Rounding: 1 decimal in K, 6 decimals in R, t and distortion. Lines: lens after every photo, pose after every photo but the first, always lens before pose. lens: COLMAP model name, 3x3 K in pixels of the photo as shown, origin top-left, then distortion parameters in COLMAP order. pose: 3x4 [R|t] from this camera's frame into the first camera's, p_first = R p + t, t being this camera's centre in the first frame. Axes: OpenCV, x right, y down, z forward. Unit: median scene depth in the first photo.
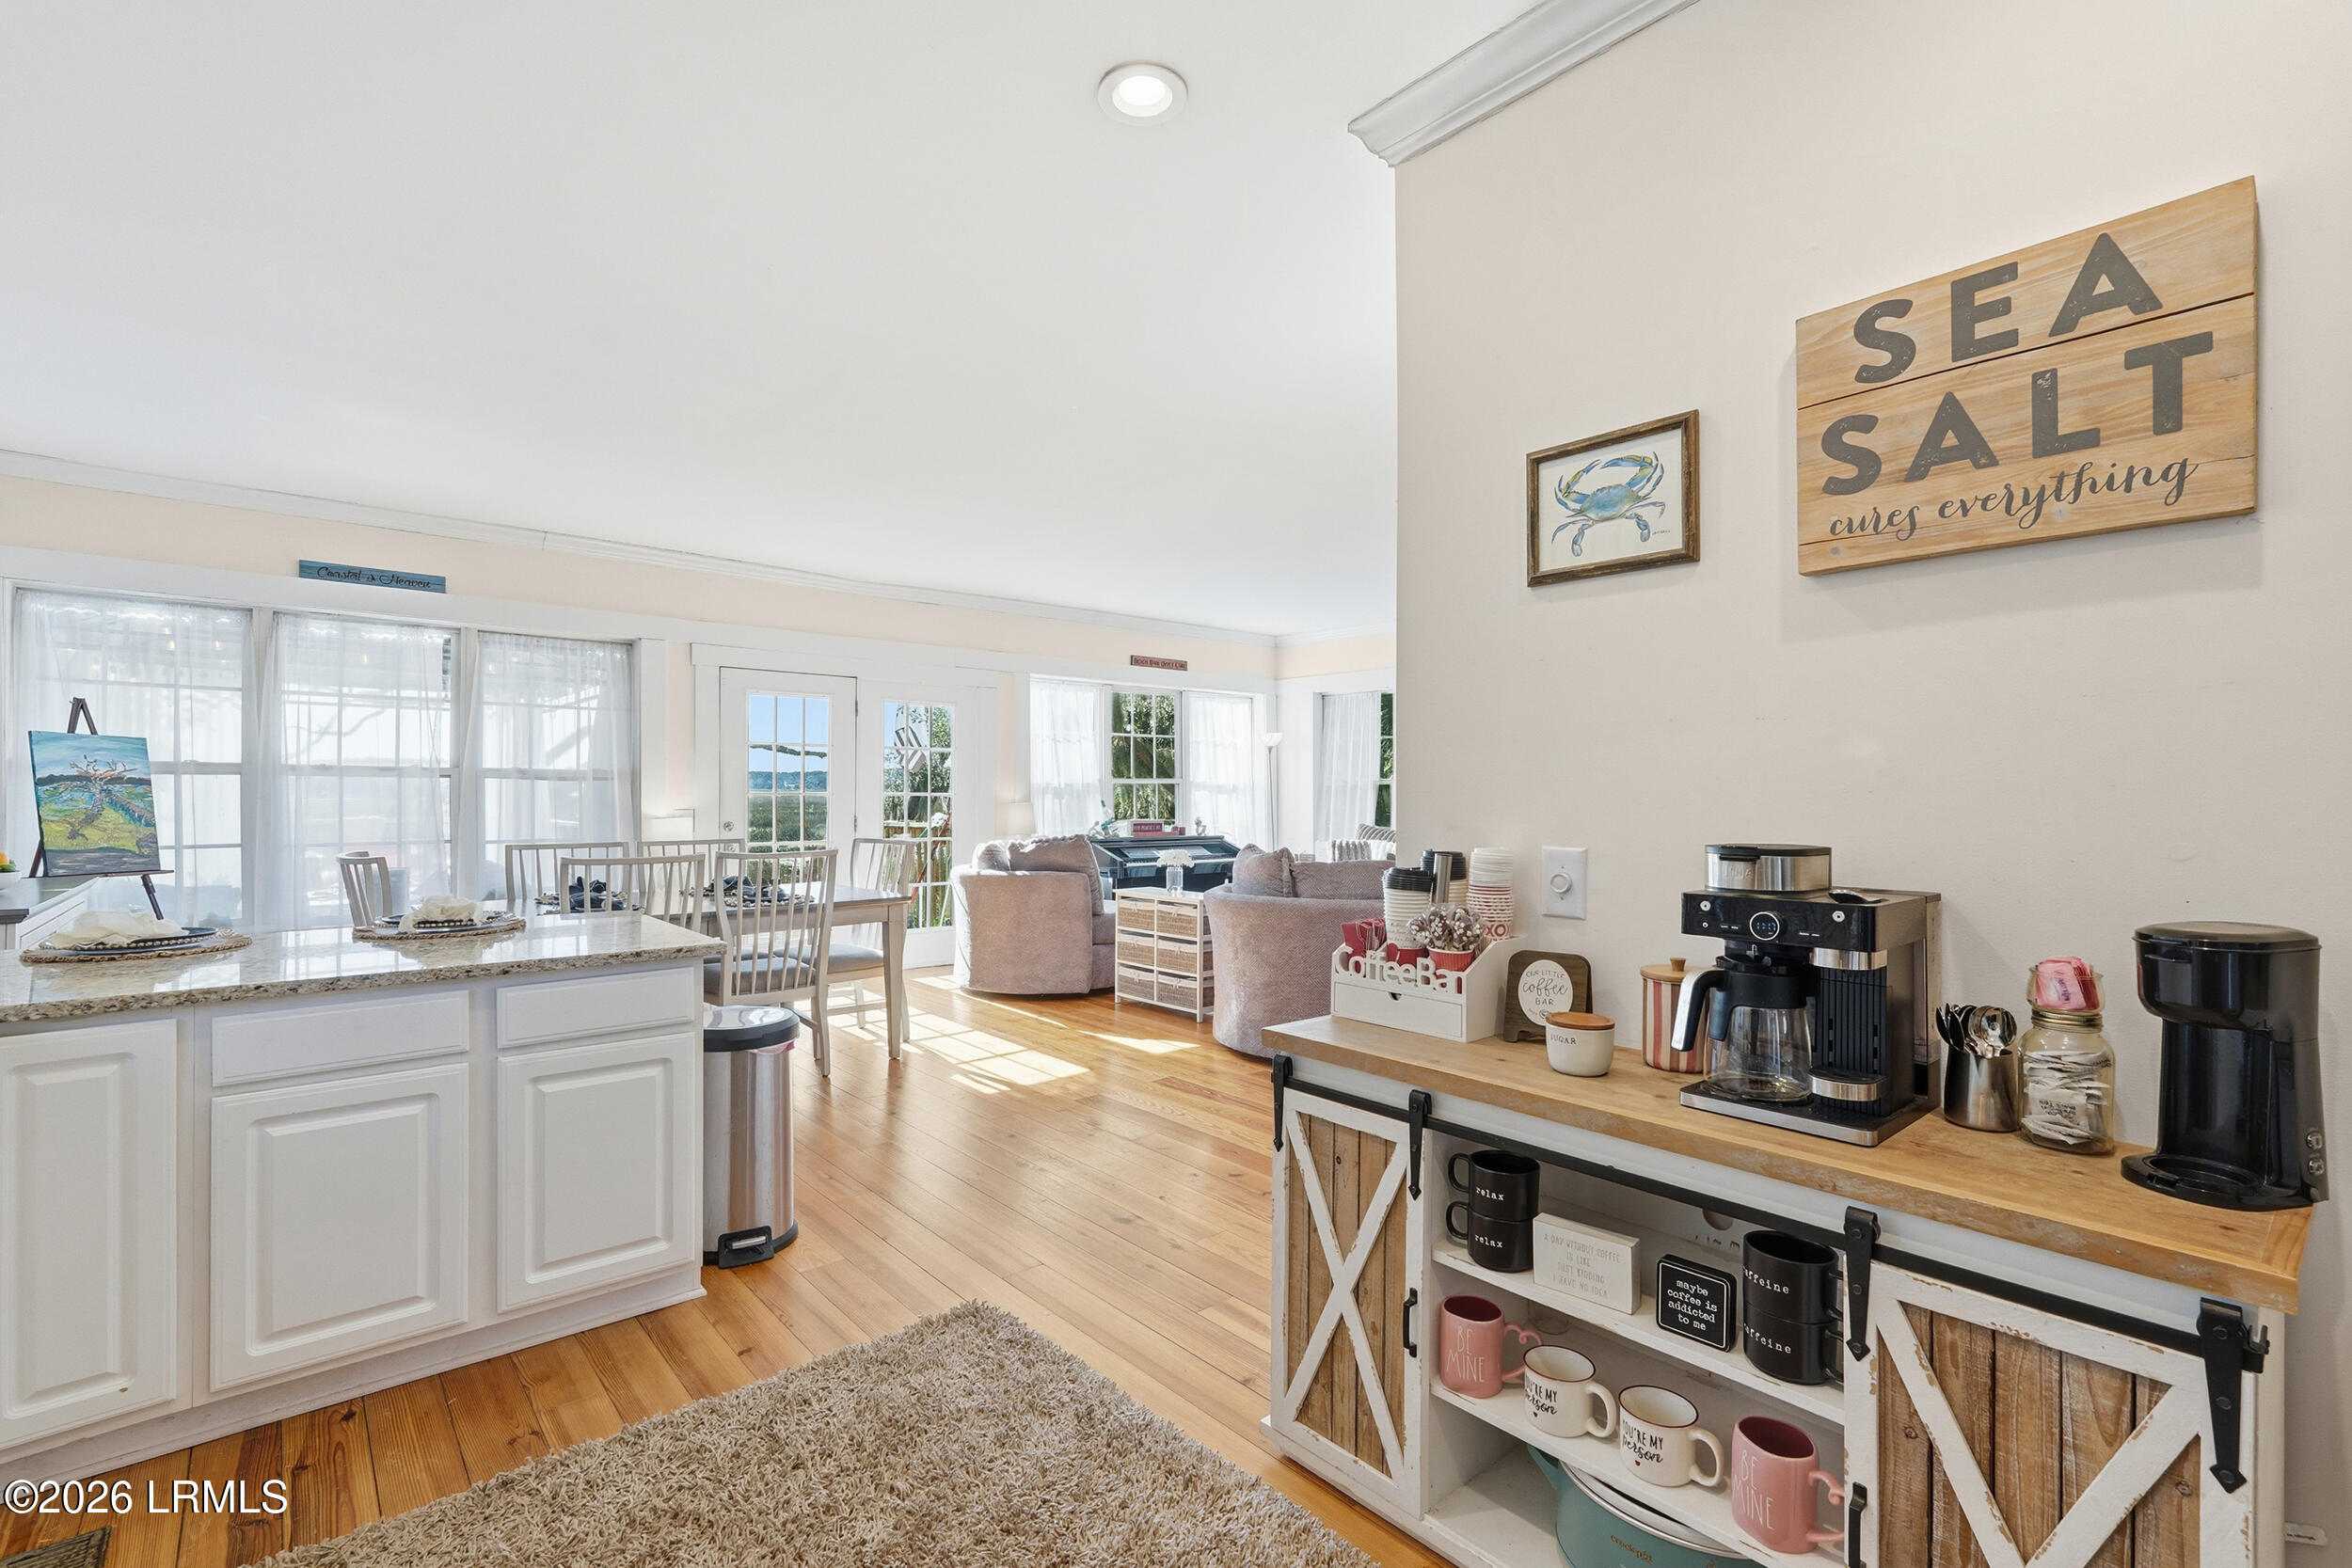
lens RADIAL K [[1064.8, 0, 1176.0], [0, 1064.8, 784.0], [0, 0, 1]] dist [-0.002991, -0.000314]
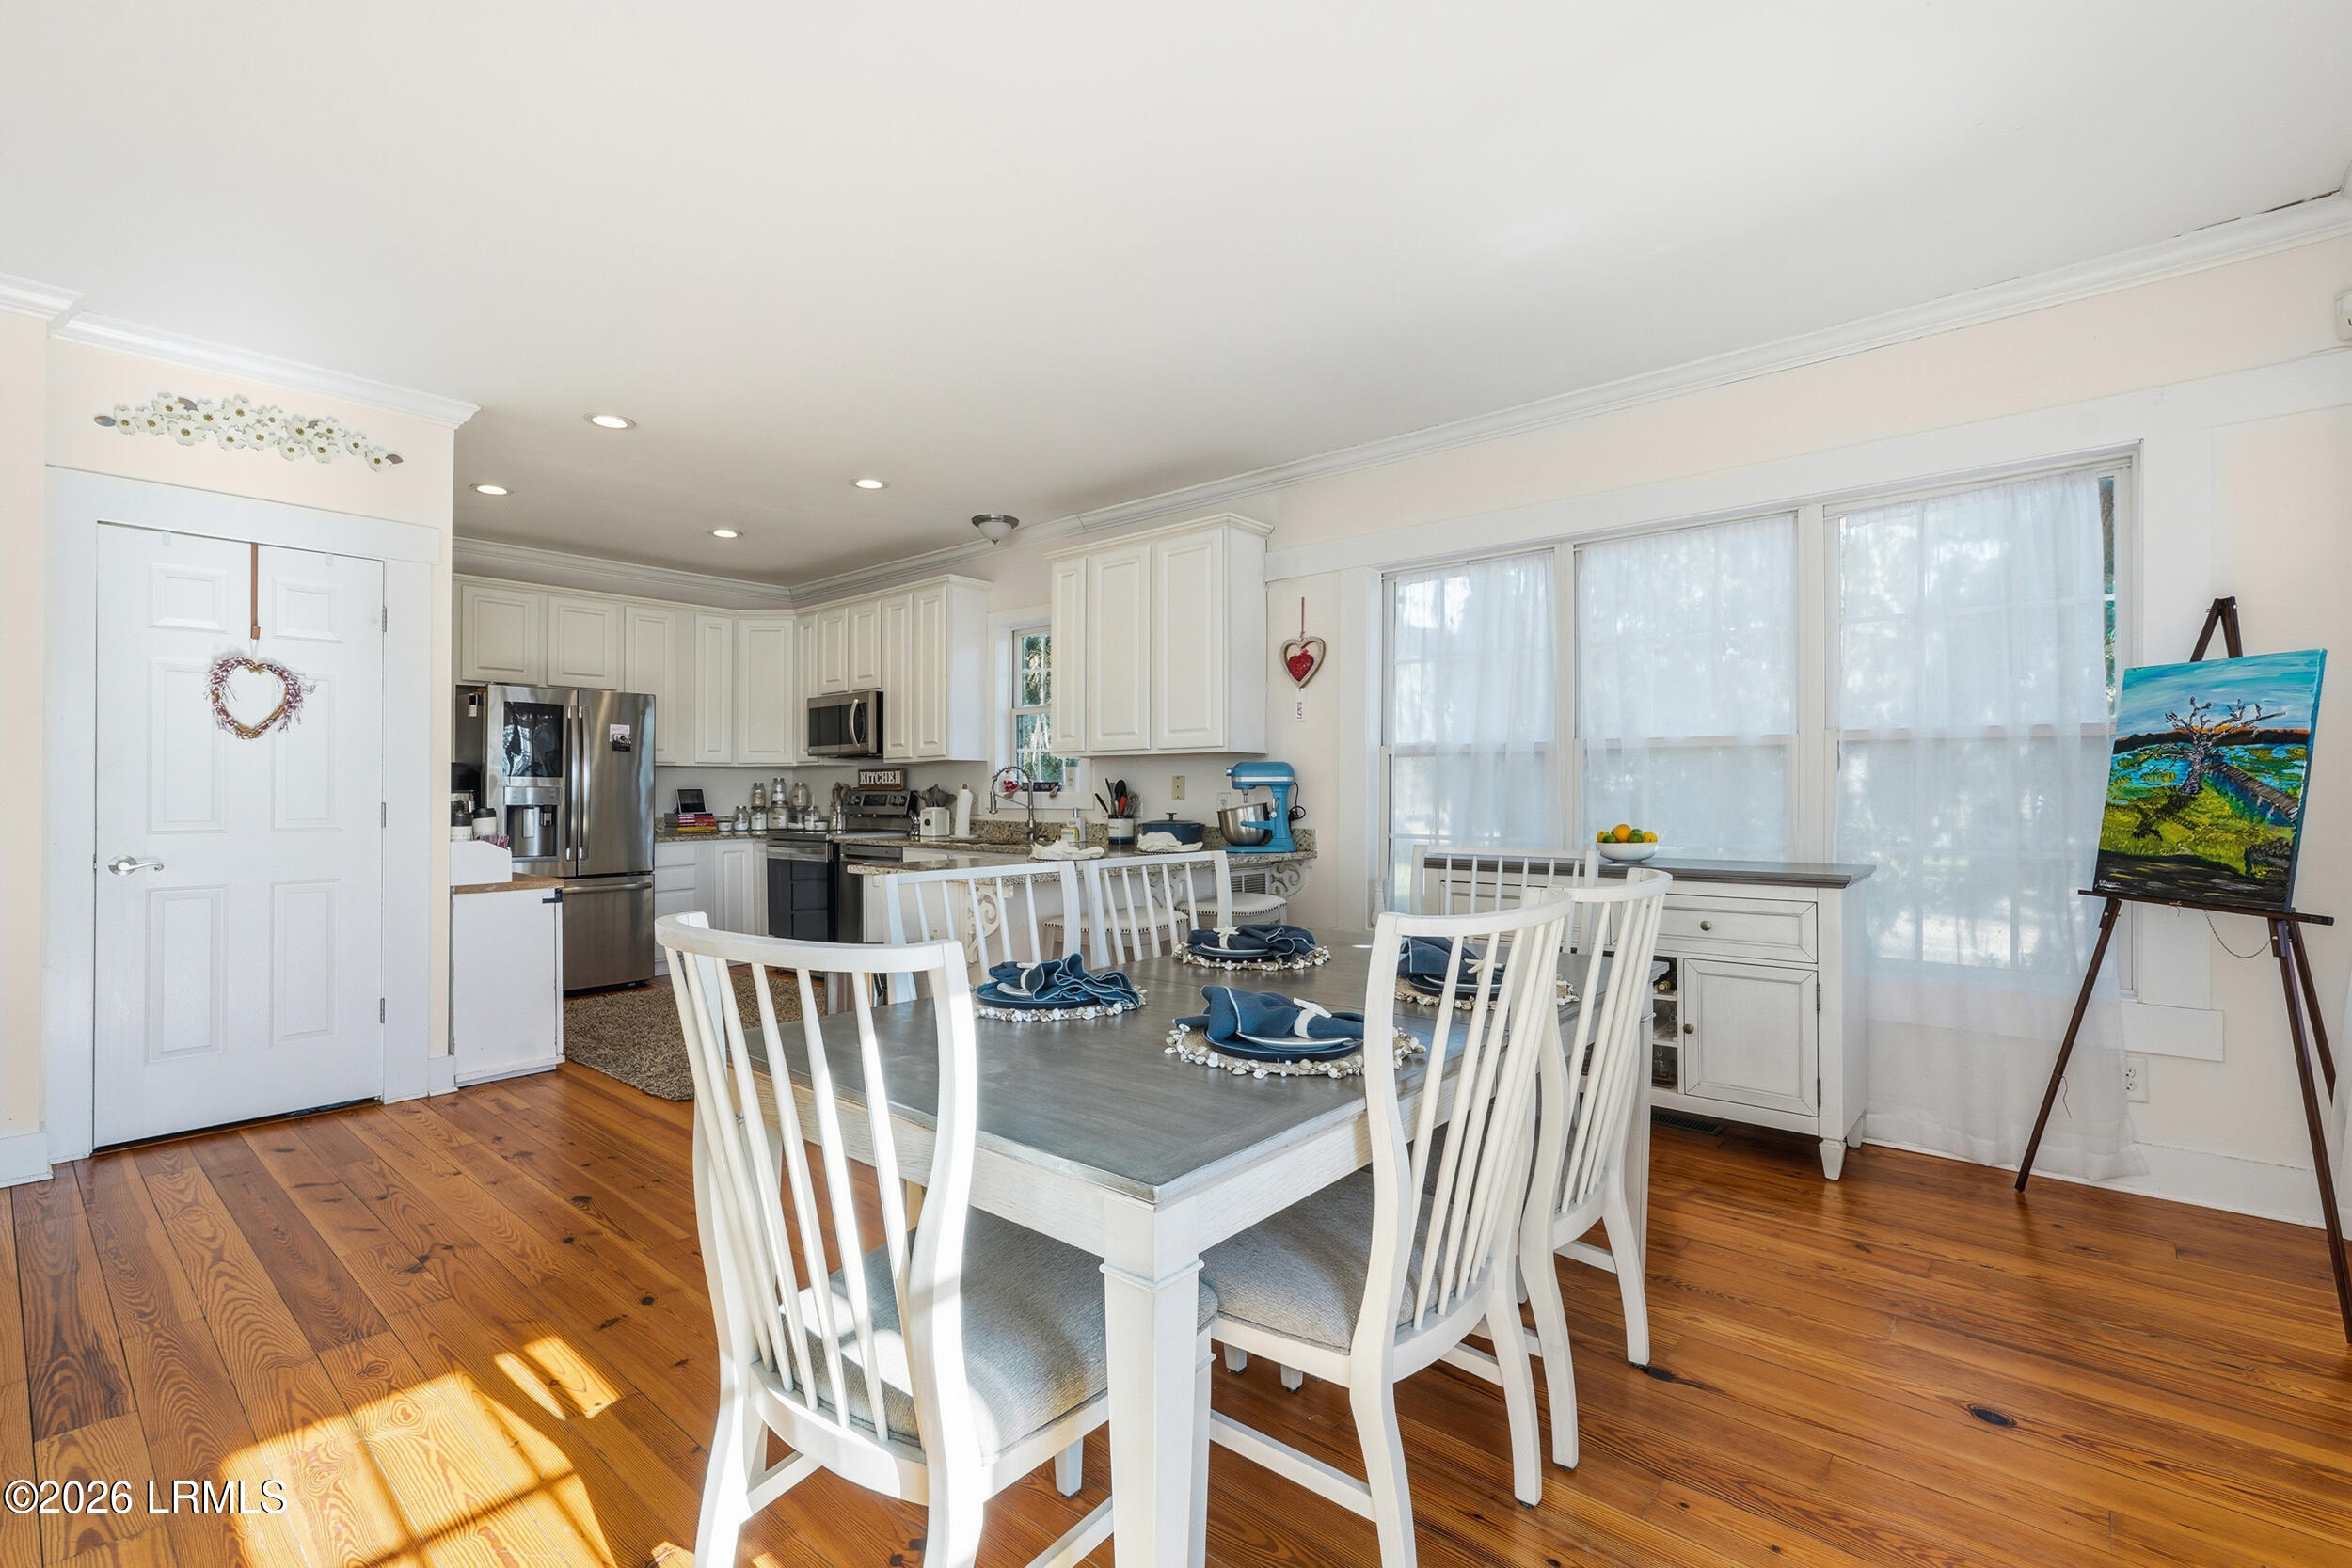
lens RADIAL K [[1036.0, 0, 1176.0], [0, 1036.0, 784.0], [0, 0, 1]] dist [-0.001683, -0.000239]
pose [[-0.989668, 0.000585, -0.143378, -0.964213], [0.002205, 0.999936, -0.011139, 0.064043], [0.143363, -0.011340, -0.989605, 3.679961]]
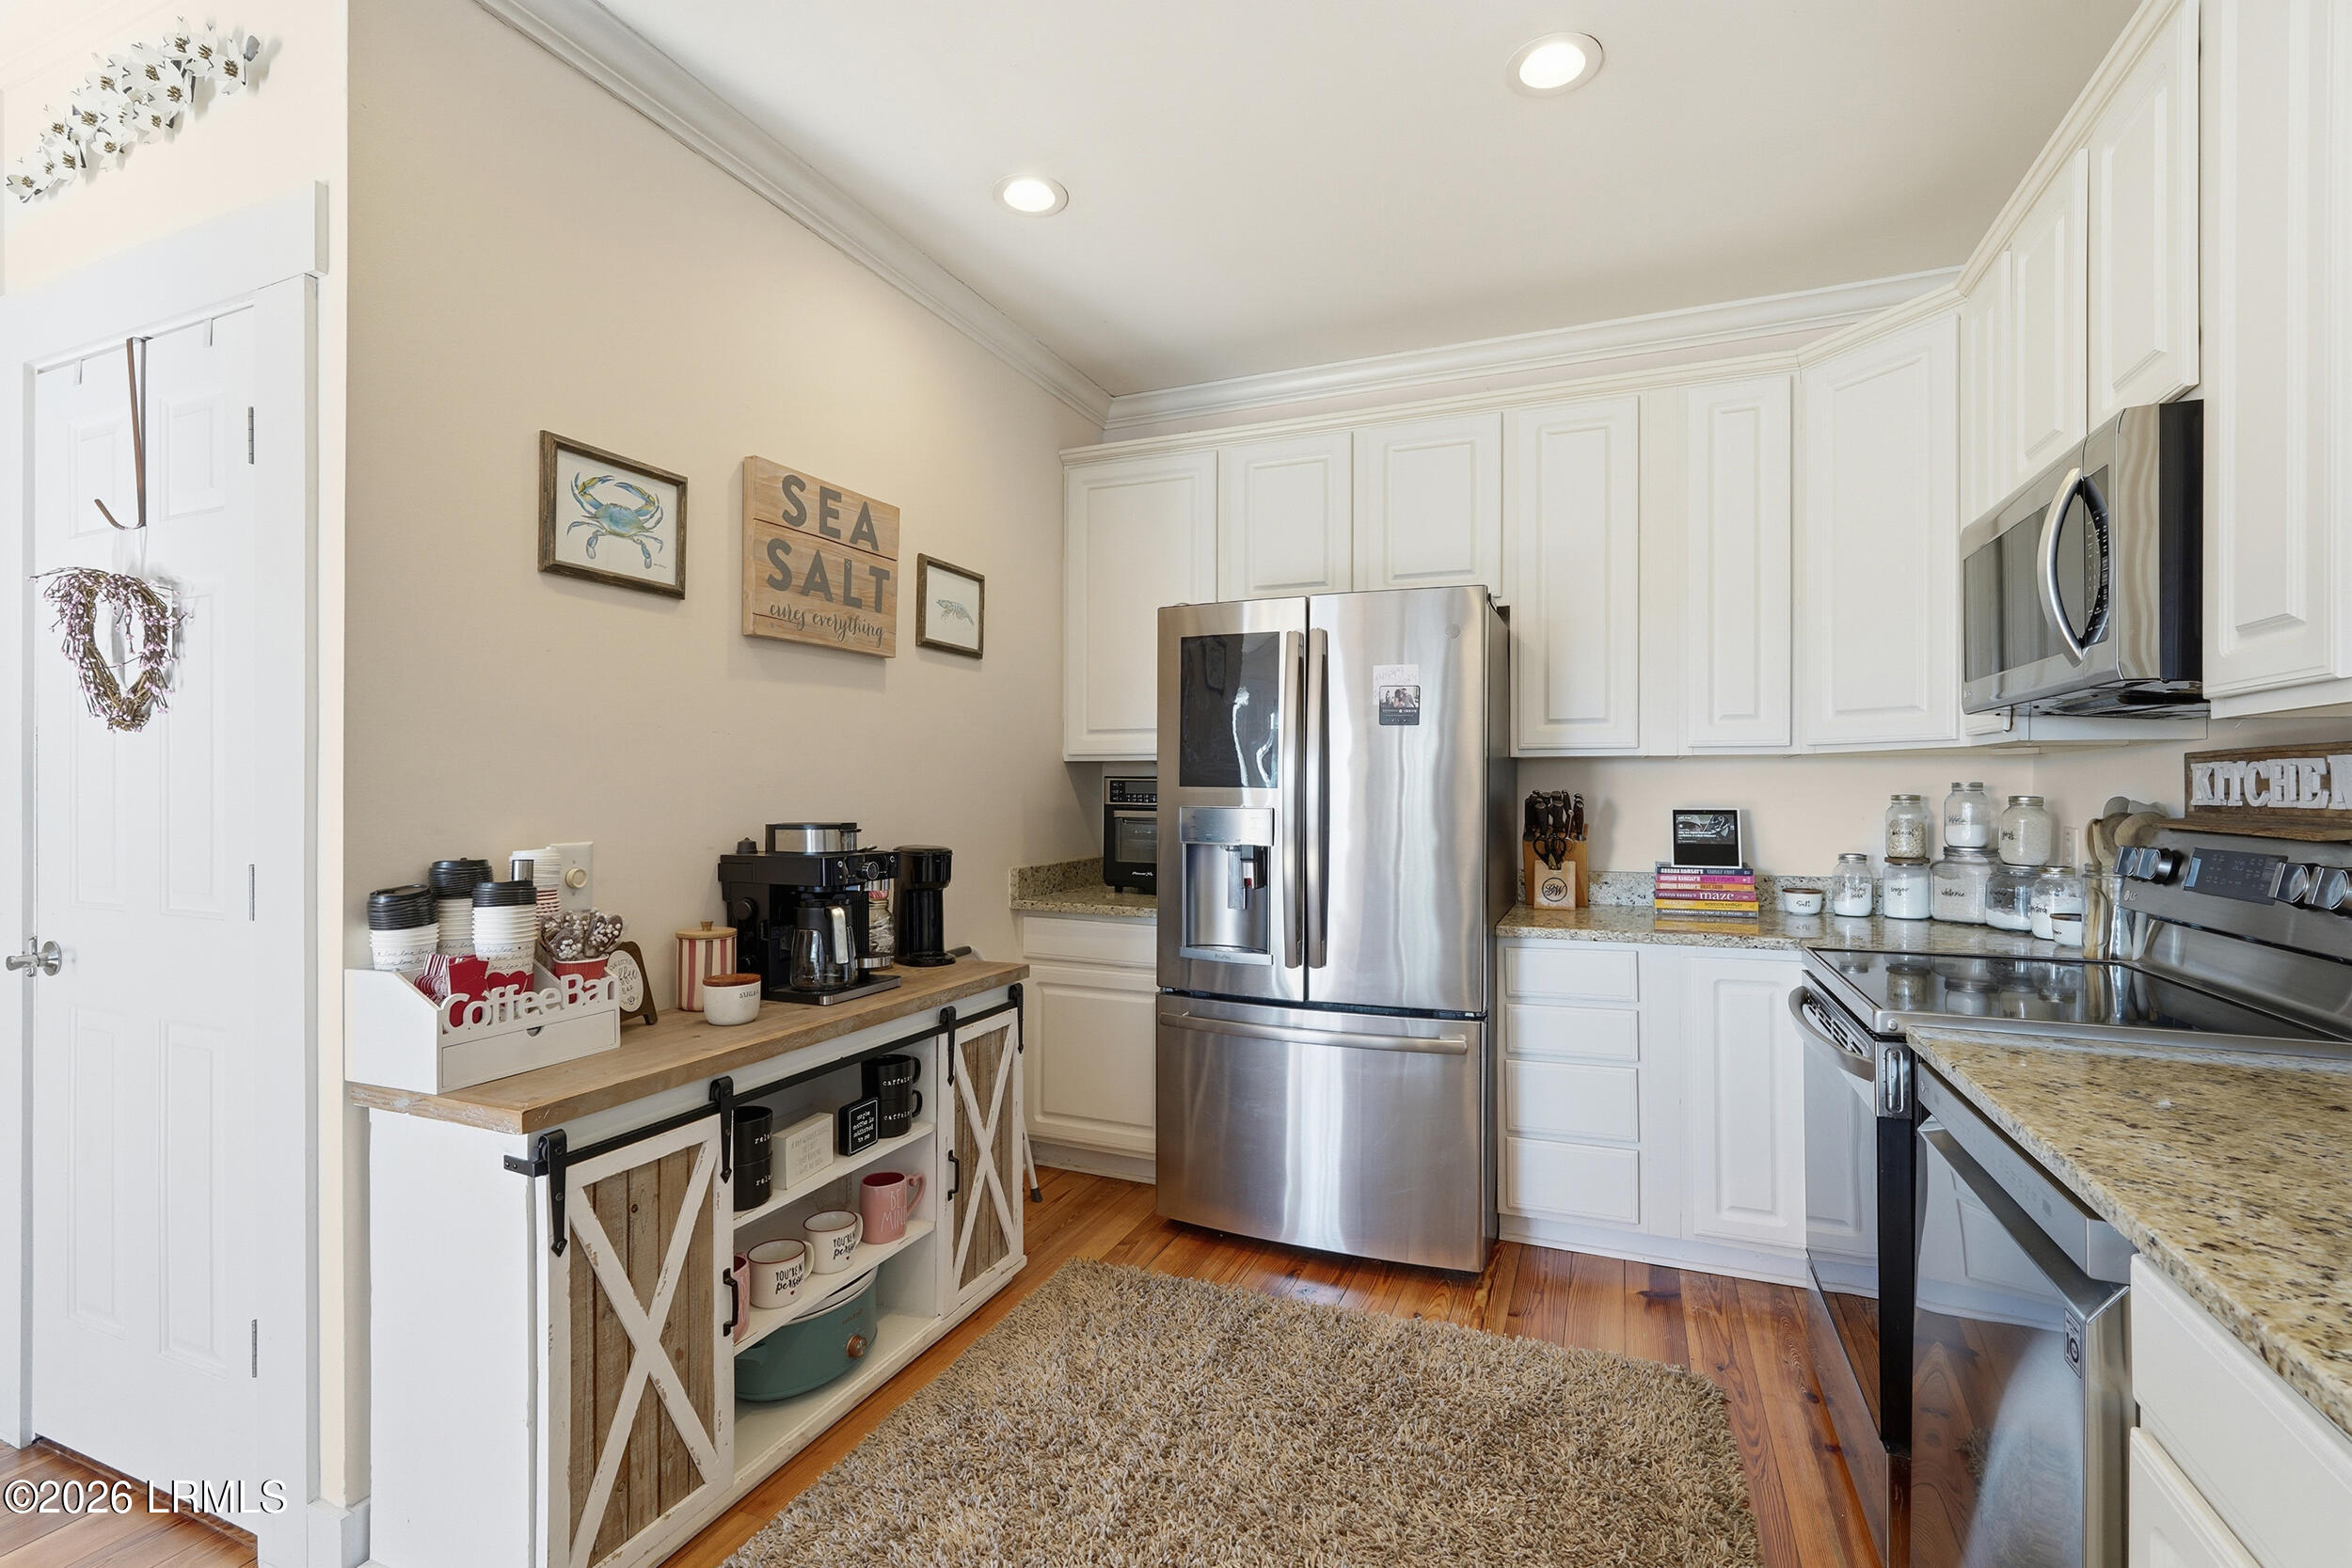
lens RADIAL K [[1064.8, 0, 1176.0], [0, 1064.8, 784.0], [0, 0, 1]] dist [-0.002991, -0.000314]
pose [[-0.446109, 0.001381, 0.894977, -0.851530], [-0.004966, 0.999980, -0.004019, 0.005633], [-0.894965, -0.006237, -0.446093, 1.019250]]
